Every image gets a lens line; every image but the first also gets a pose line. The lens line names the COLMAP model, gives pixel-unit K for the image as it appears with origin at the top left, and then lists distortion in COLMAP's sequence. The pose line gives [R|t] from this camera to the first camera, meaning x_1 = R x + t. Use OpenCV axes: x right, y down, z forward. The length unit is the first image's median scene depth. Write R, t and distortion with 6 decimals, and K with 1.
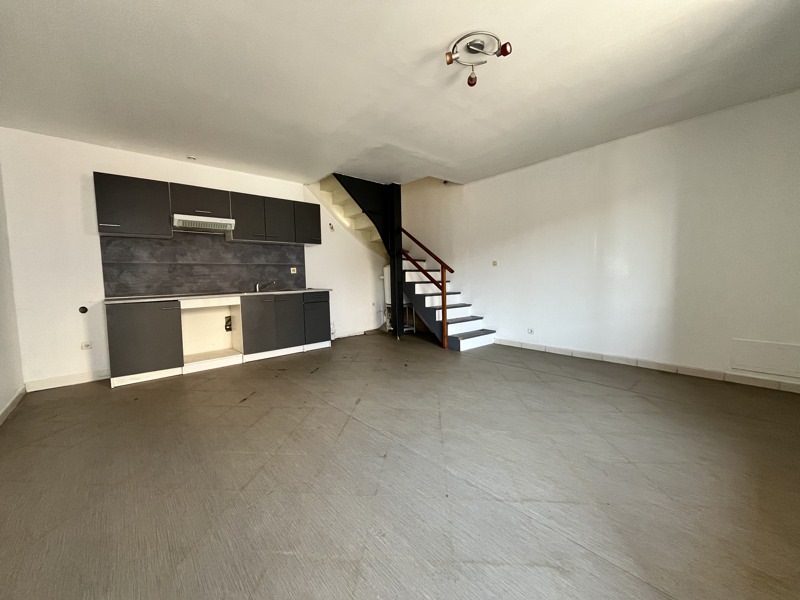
lens RADIAL K [[327.0, 0, 400.0], [0, 327.0, 300.0], [0, 0, 1]] dist [-0.002670, -0.000292]
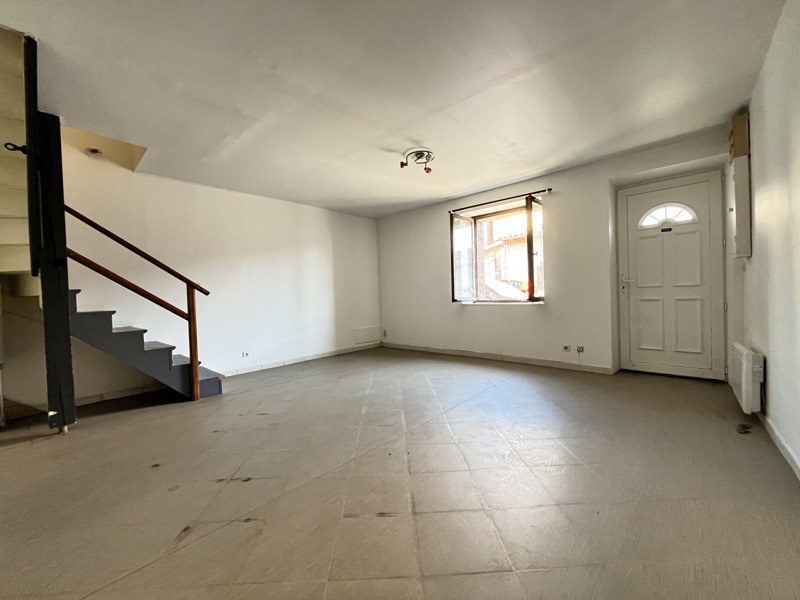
lens RADIAL K [[327.0, 0, 400.0], [0, 327.0, 300.0], [0, 0, 1]] dist [-0.002670, -0.000292]
pose [[-0.127327, 0.002740, 0.991857, -0.729219], [0.108045, 0.994084, 0.011124, -0.034349], [-0.985958, 0.108582, -0.126870, 0.719586]]
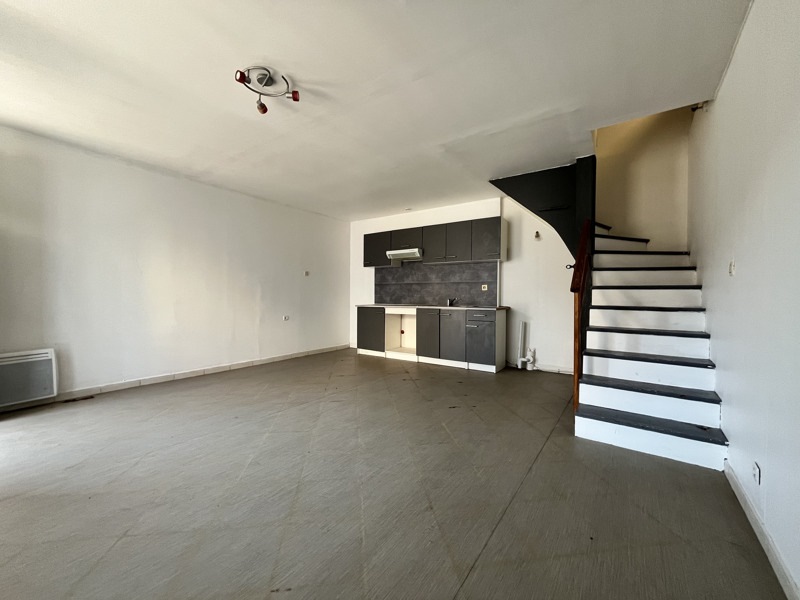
lens RADIAL K [[327.0, 0, 400.0], [0, 327.0, 300.0], [0, 0, 1]] dist [-0.002670, -0.000292]
pose [[0.213655, 0.036968, -0.976209, 0.709264], [-0.080690, 0.996537, 0.020078, -0.061451], [0.973571, 0.074480, 0.215899, 0.639269]]
